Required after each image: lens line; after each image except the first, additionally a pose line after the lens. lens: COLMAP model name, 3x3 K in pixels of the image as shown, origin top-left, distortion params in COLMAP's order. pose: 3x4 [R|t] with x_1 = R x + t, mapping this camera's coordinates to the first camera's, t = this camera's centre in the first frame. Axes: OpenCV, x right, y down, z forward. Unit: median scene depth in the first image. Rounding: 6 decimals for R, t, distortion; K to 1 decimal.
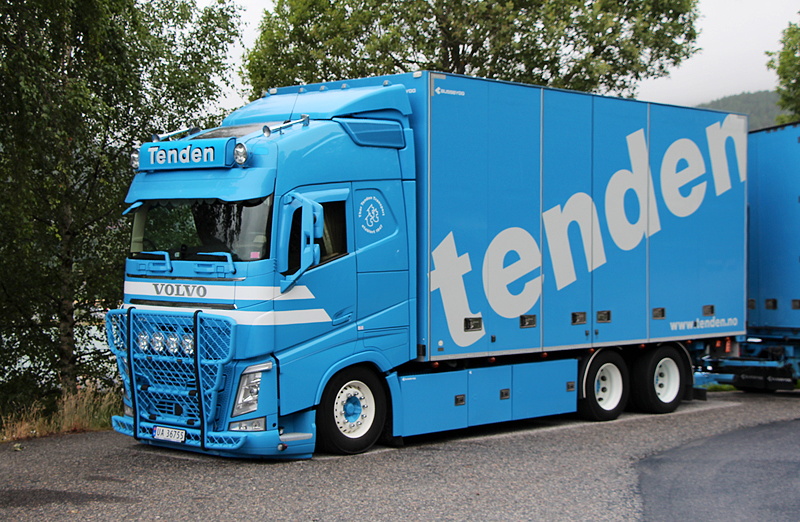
lens RADIAL K [[1366.3, 0, 398.8], [0, 1366.3, 280.9], [0, 0, 1]] dist [0.128903, 0.000000]
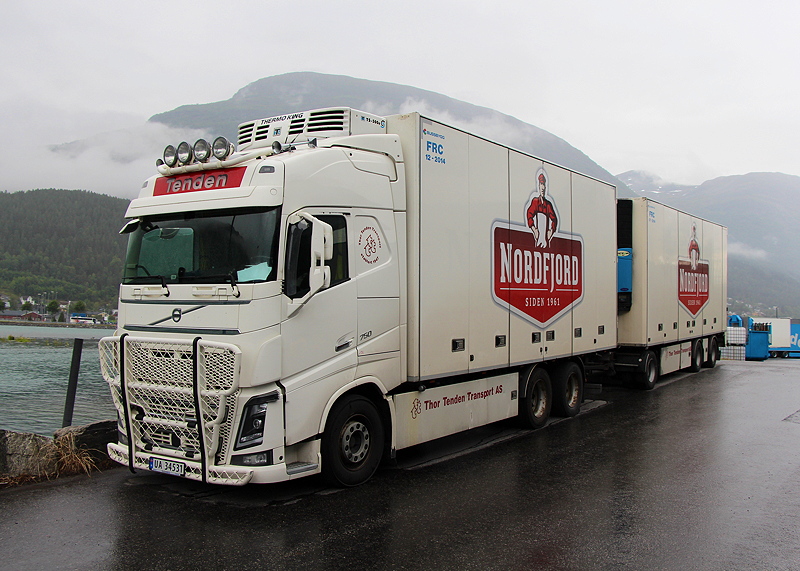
lens RADIAL K [[782.1, 0, 476.2], [0, 782.1, 284.8], [0, 0, 1]] dist [-0.136097, 0.000000]
pose [[0.971793, 0.002299, 0.235824, -0.075121], [0.006682, 0.999283, -0.037276, 0.005974], [-0.235741, 0.037800, 0.971081, 0.392633]]
